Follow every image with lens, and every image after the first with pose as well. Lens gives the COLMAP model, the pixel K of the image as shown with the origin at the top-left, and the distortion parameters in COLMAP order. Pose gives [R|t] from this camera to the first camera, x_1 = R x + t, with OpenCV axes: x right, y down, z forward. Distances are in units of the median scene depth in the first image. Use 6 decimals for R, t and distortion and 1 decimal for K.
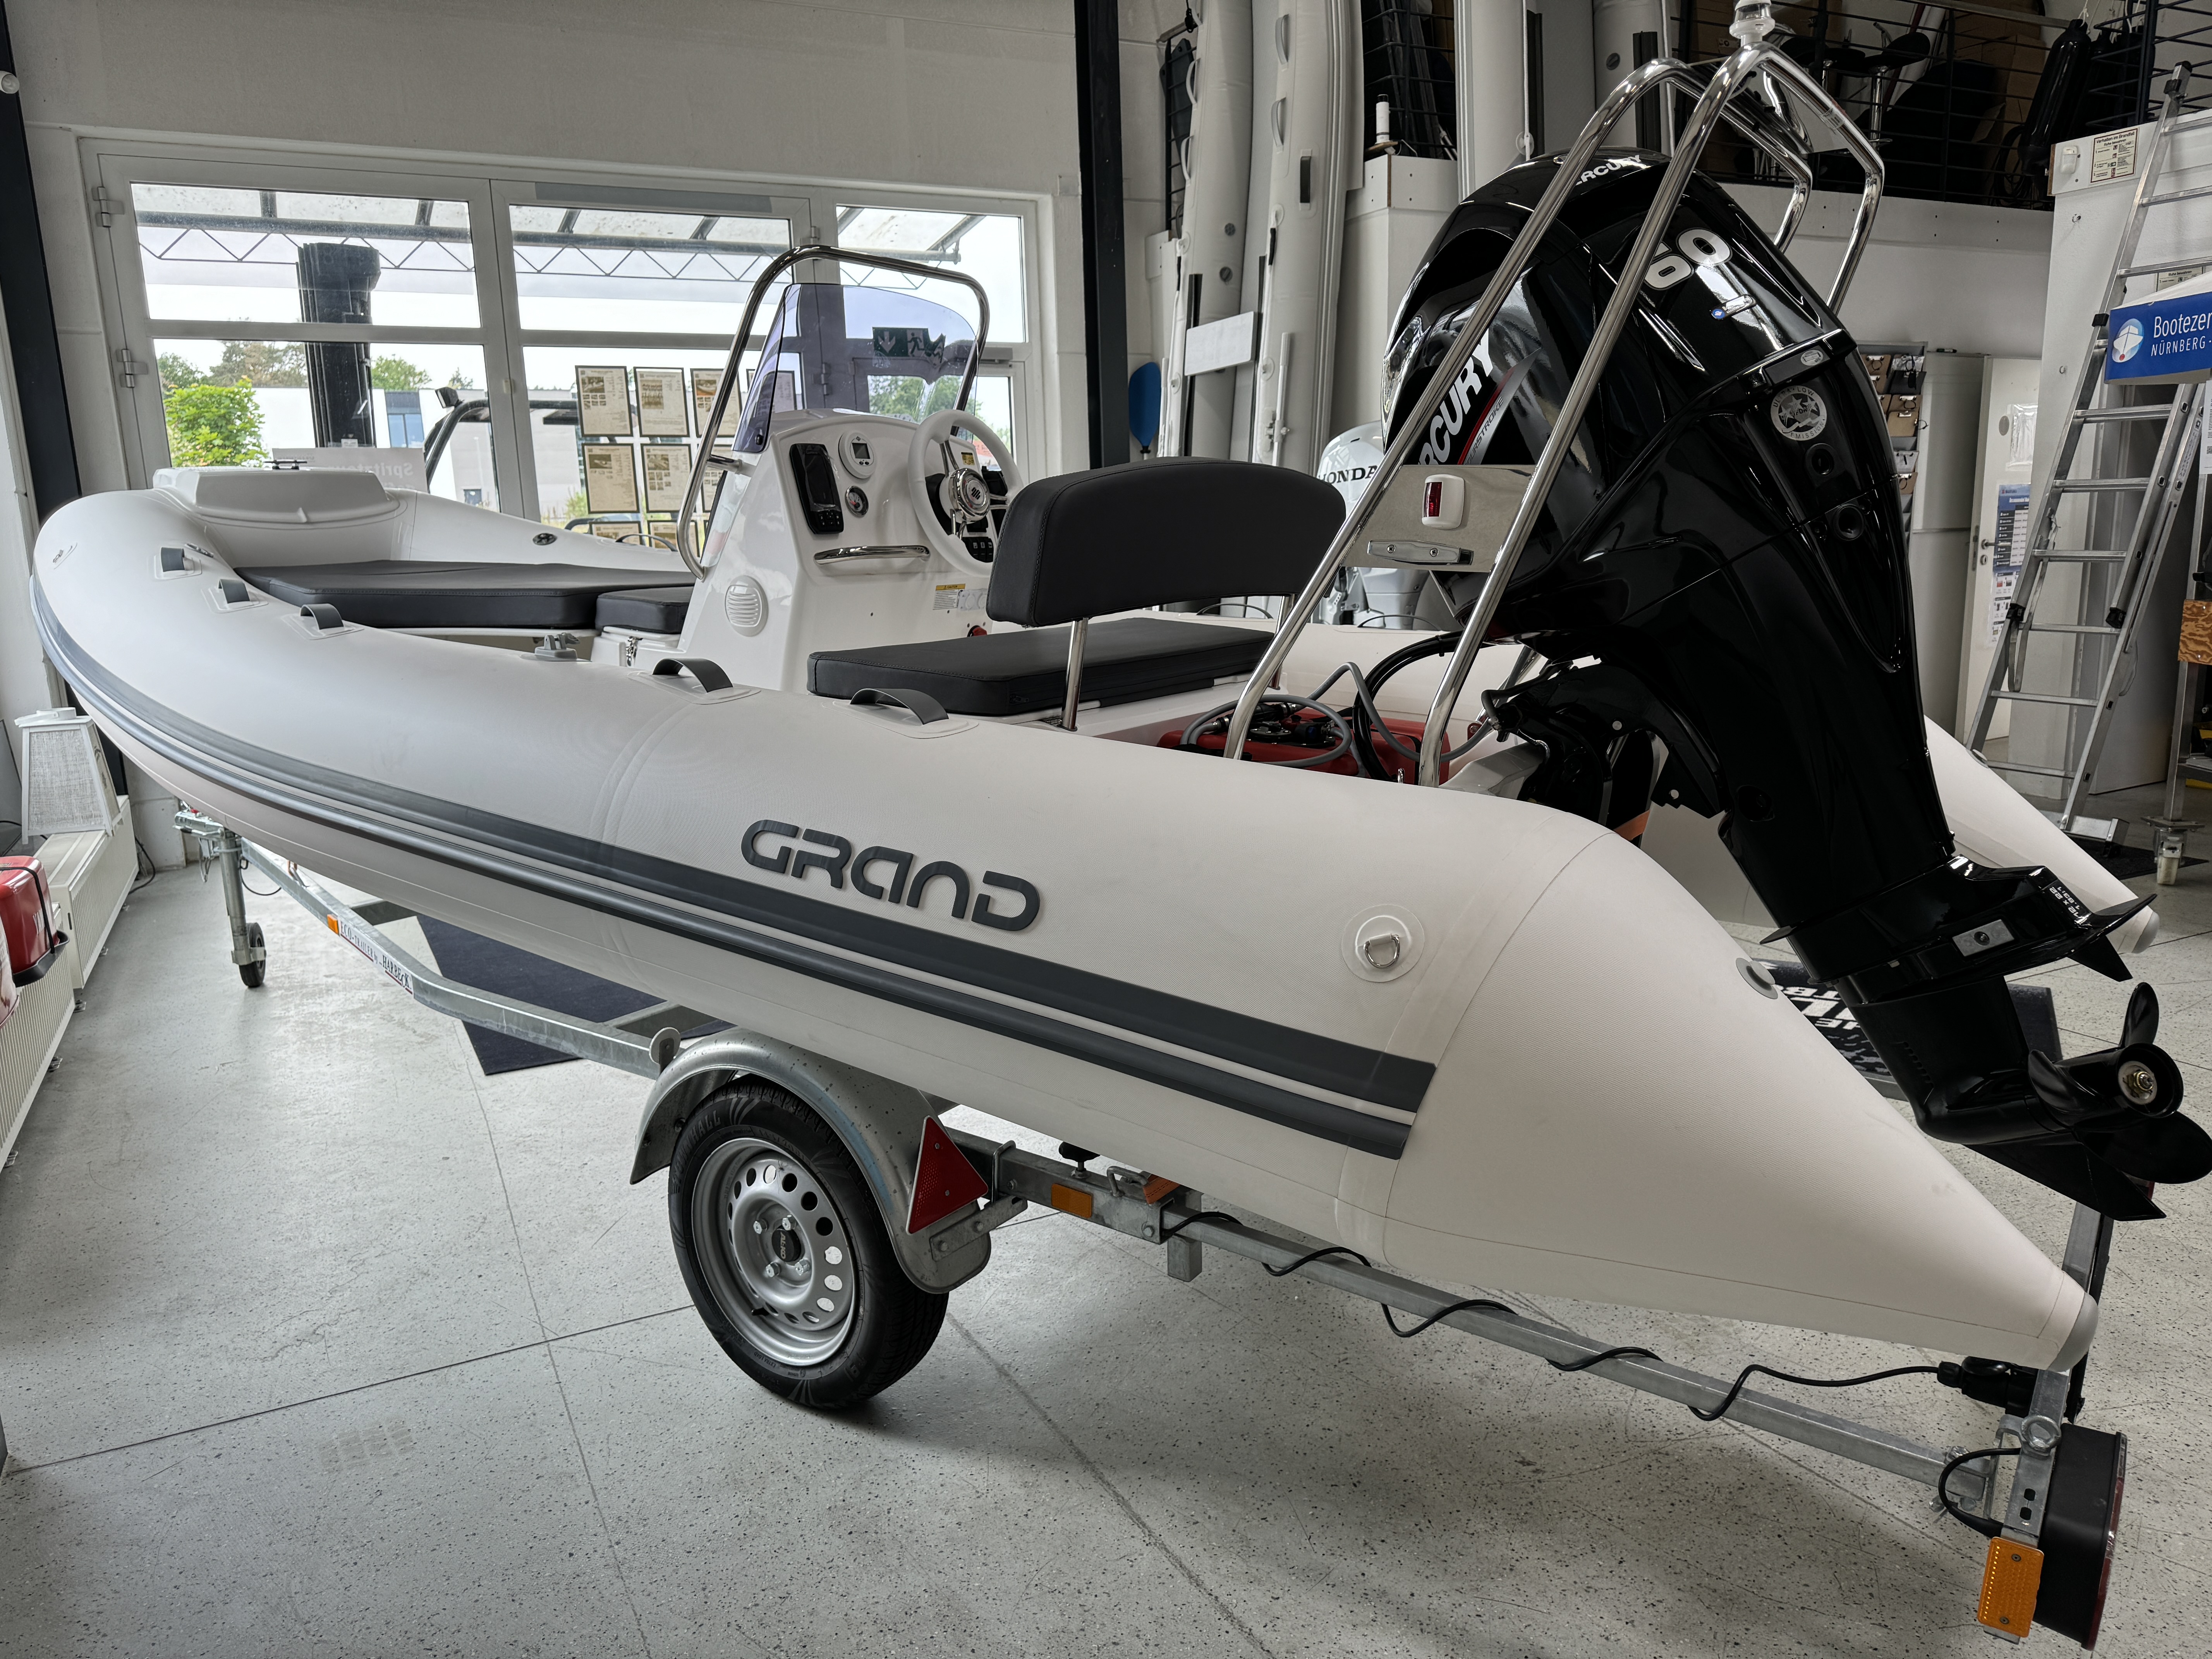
lens RADIAL K [[1518.8, 0, 1107.0], [0, 1518.8, 889.7], [0, 0, 1]] dist [0.038867, -0.005288]
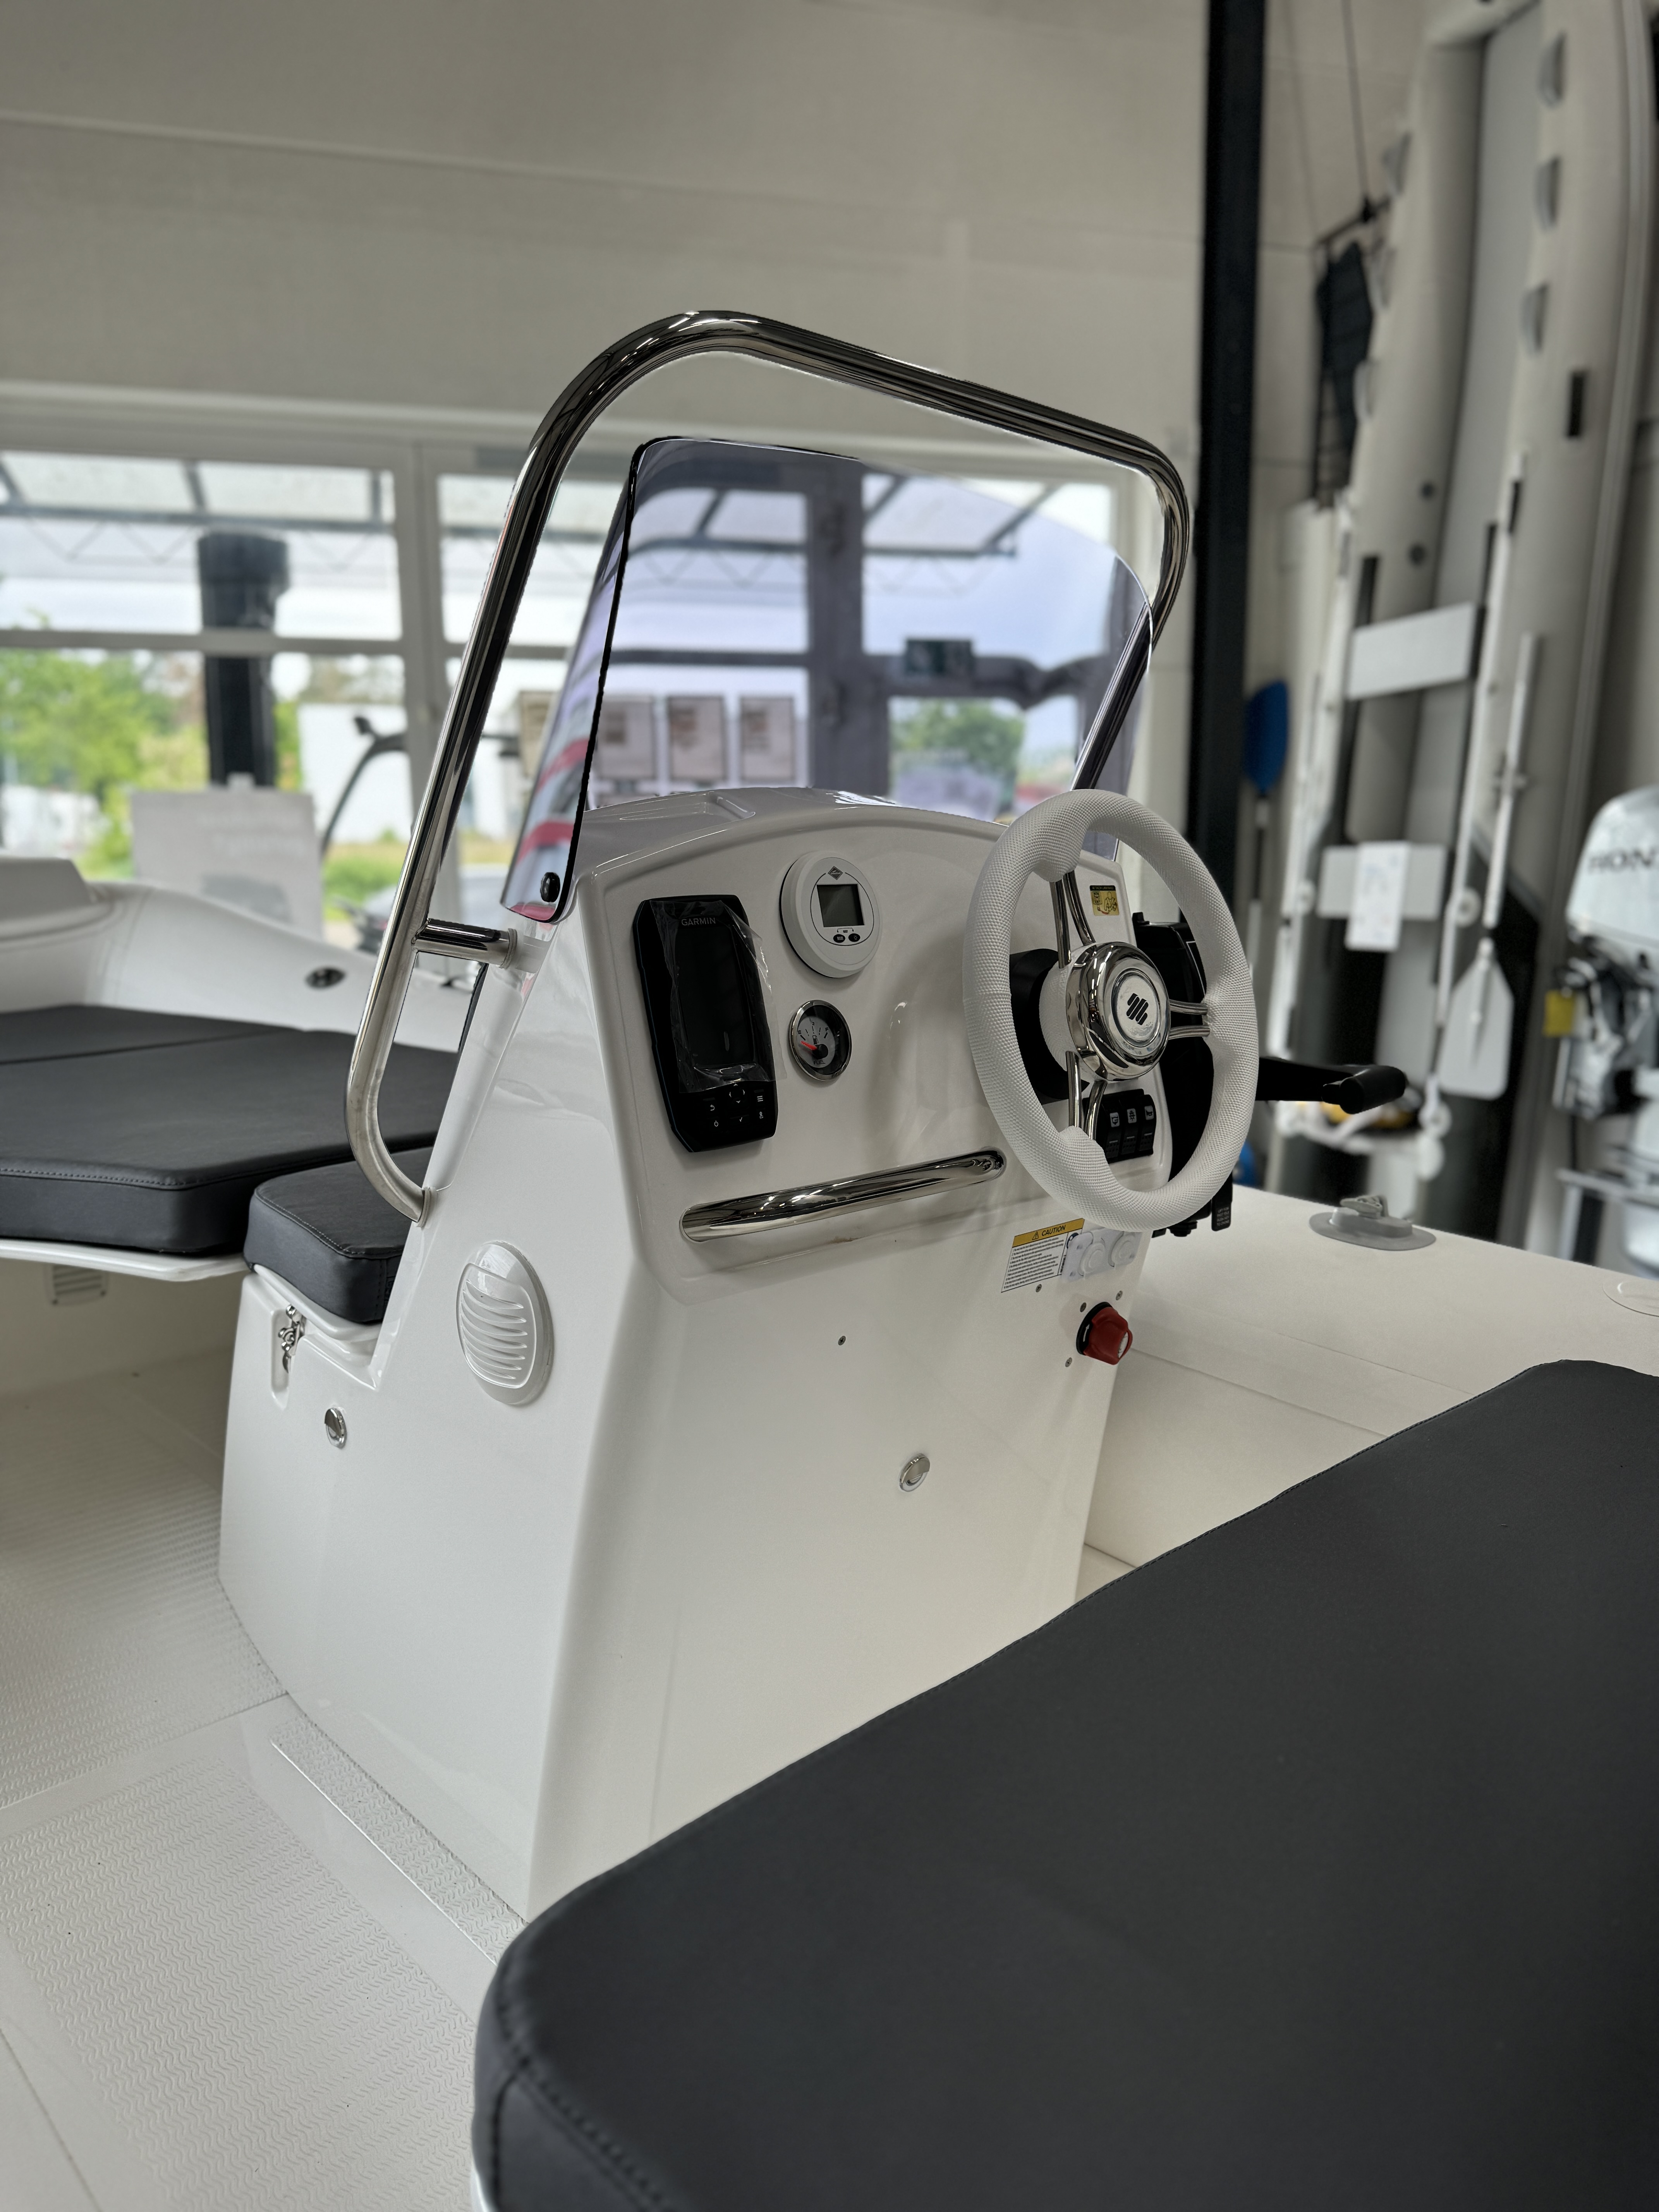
lens RADIAL K [[1518.8, 0, 829.5], [0, 1518.8, 1106.0], [0, 0, 1]] dist [0.038867, -0.005288]
pose [[0.982034, 0.054322, -0.180715, -0.044673], [-0.065470, 0.996265, -0.056301, -0.102557], [0.176982, 0.067121, 0.981923, 0.301967]]
